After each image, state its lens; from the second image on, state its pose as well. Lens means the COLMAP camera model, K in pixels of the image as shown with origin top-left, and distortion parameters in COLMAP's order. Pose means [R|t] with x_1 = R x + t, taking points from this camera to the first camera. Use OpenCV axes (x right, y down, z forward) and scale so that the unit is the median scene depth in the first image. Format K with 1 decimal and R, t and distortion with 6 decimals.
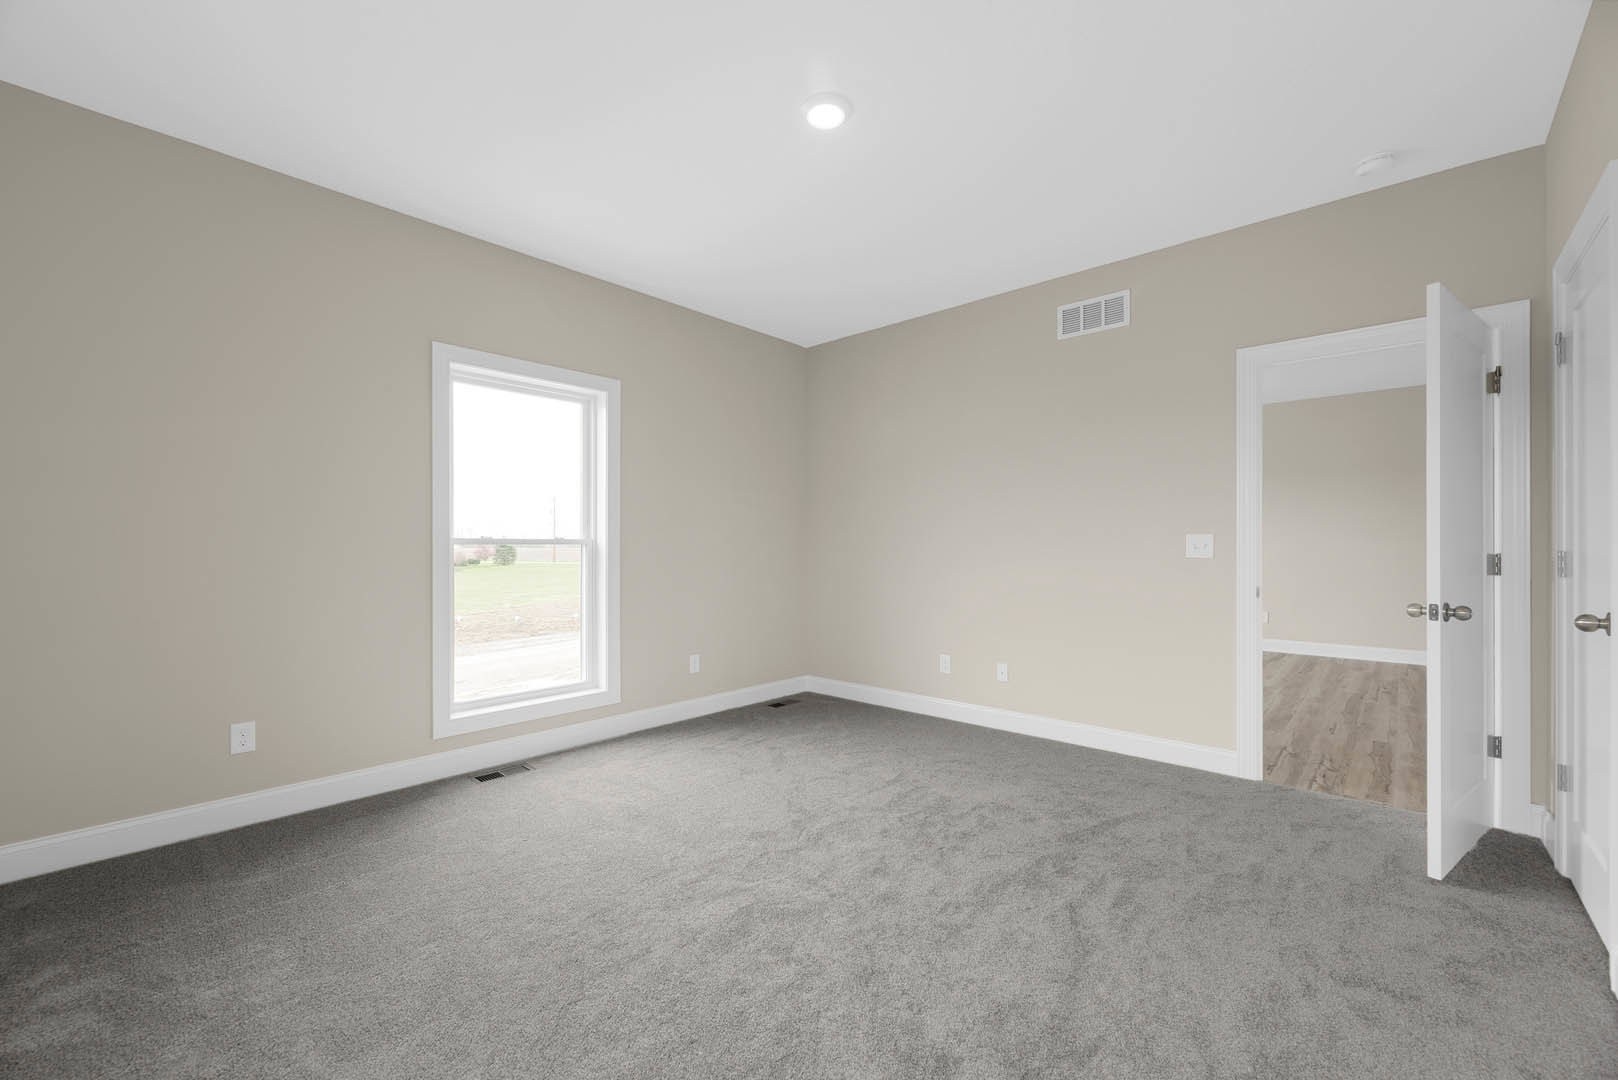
lens RADIAL K [[656.0, 0, 803.9], [0, 656.0, 542.3], [0, 0, 1]] dist [-0.003156, -0.000171]
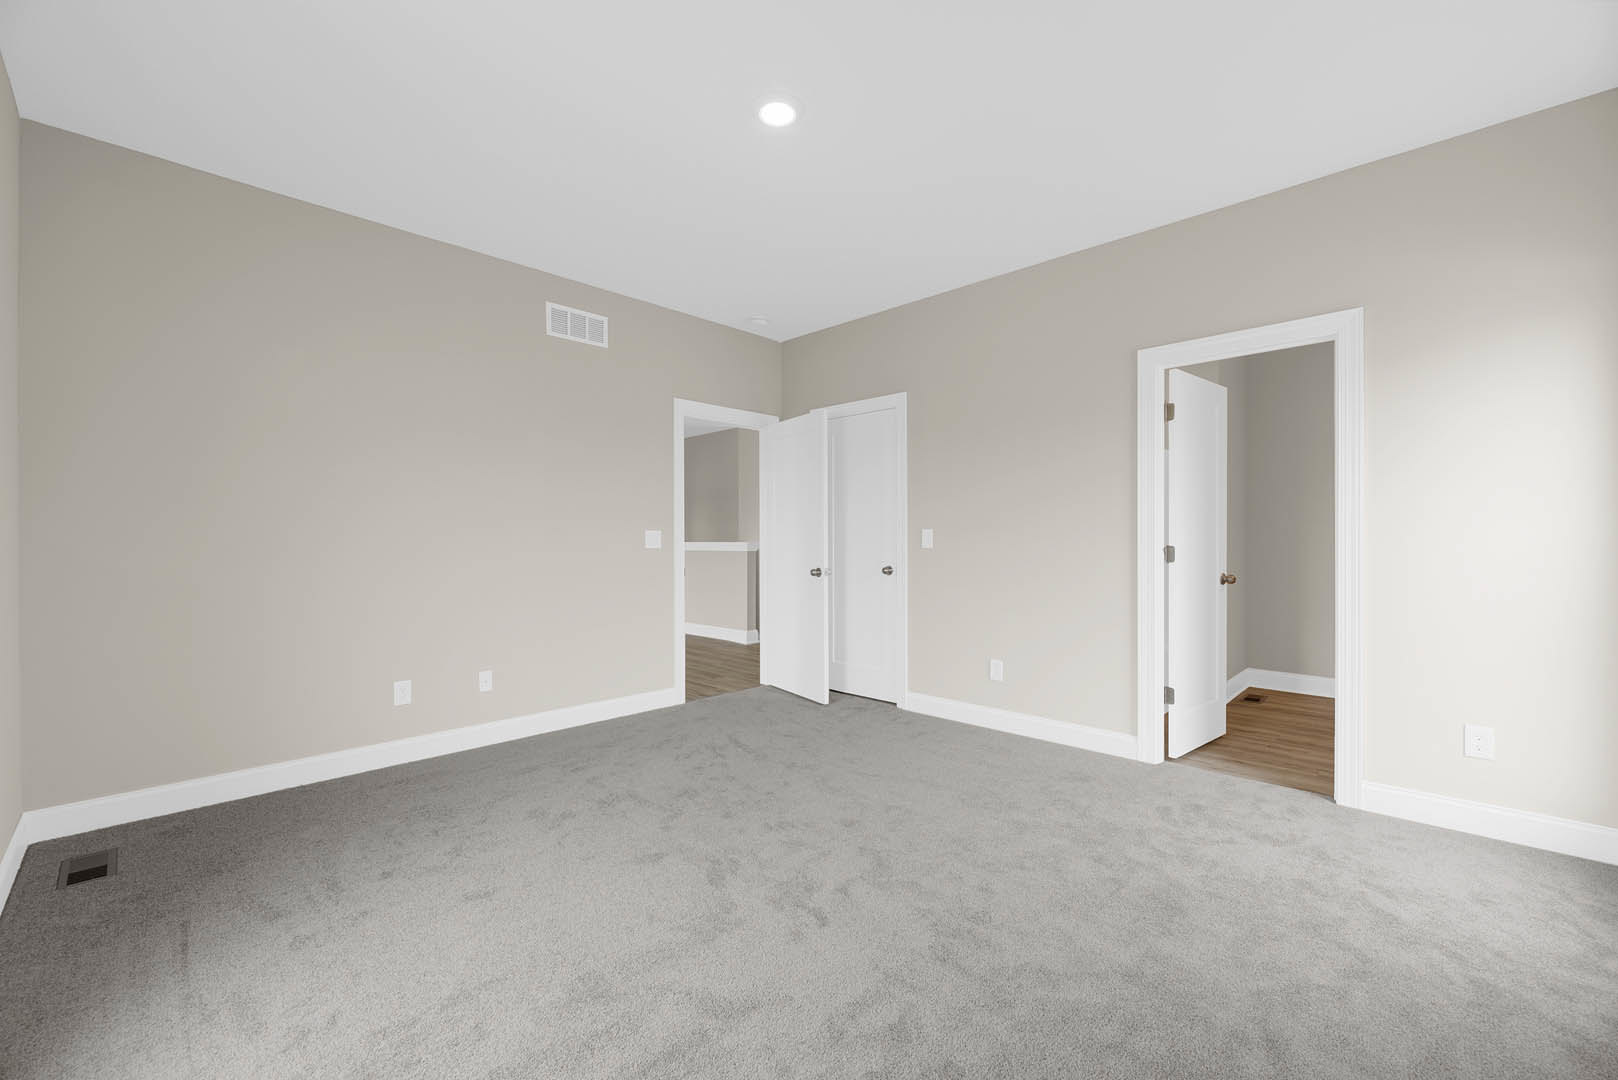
lens RADIAL K [[656.0, 0, 803.9], [0, 656.0, 542.3], [0, 0, 1]] dist [-0.003156, -0.000171]
pose [[0.036438, -0.008296, 0.999301, -0.722634], [-0.006197, 0.999944, 0.008527, -0.001786], [-0.999317, -0.006504, 0.036385, 0.675576]]
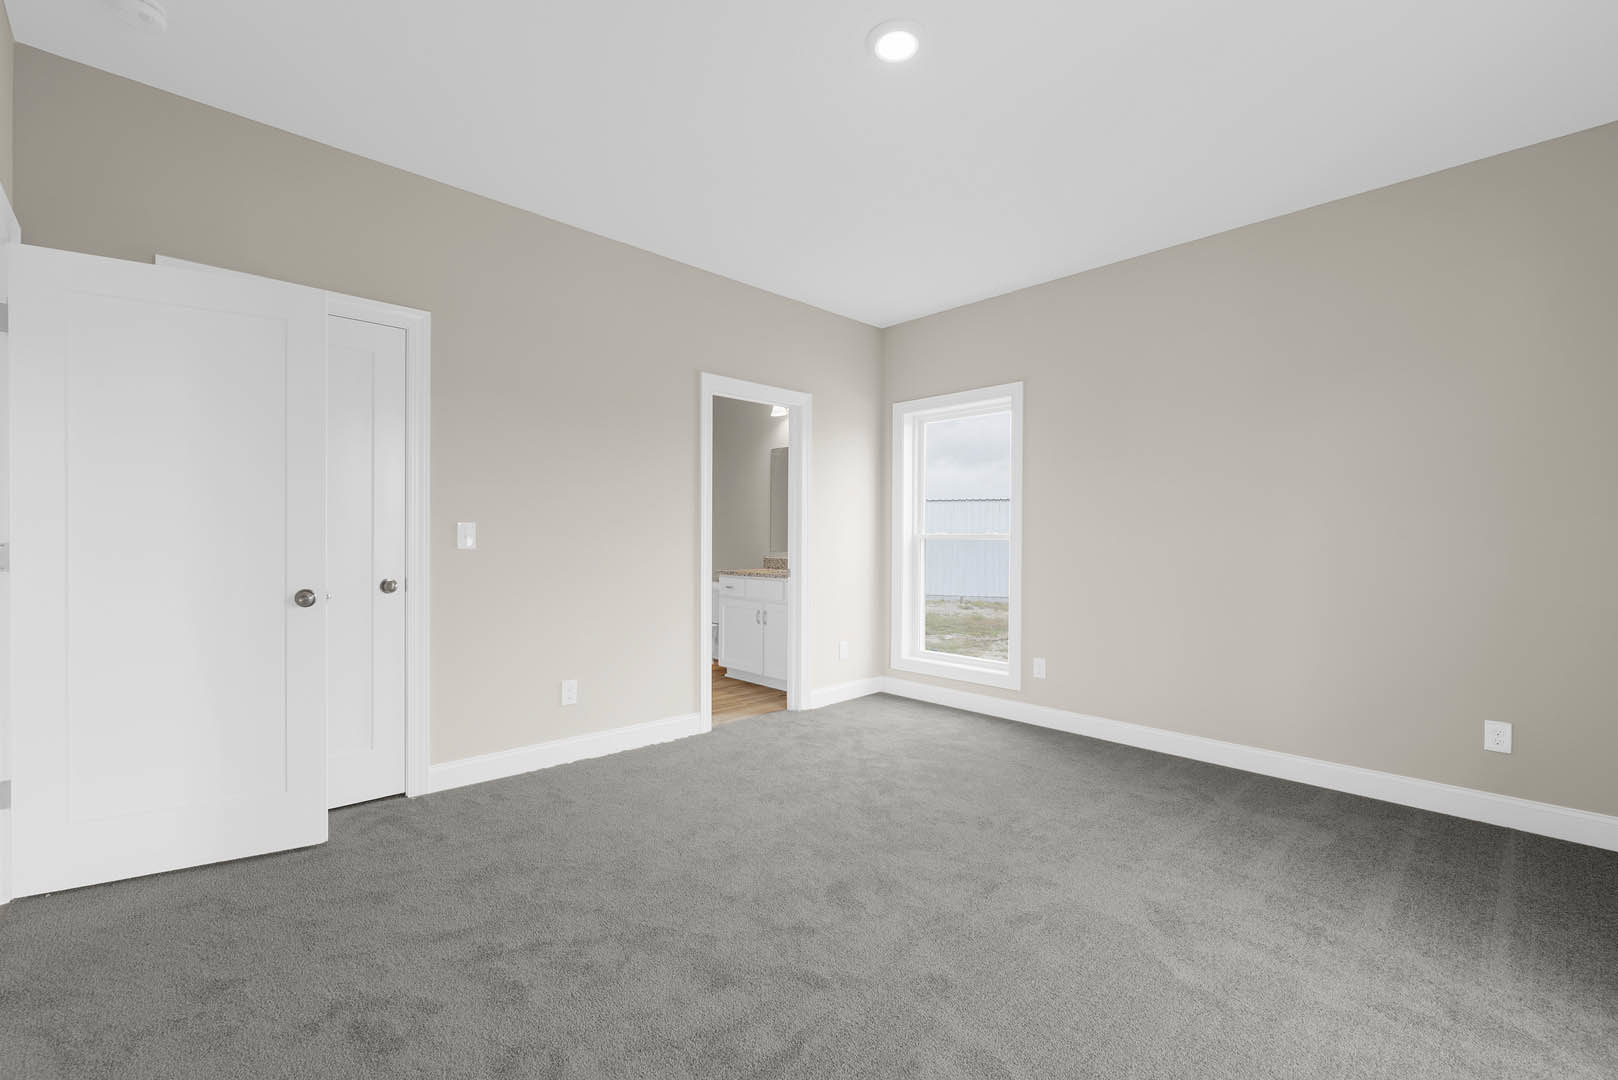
lens RADIAL K [[693.2, 0, 806.0], [0, 693.2, 539.6], [0, 0, 1]] dist [-0.000621, -0.000153]
pose [[-0.996946, -0.007638, 0.077724, 0.061667], [-0.008123, 0.999949, -0.005929, 0.008052], [-0.077675, -0.006542, -0.996957, 1.423345]]
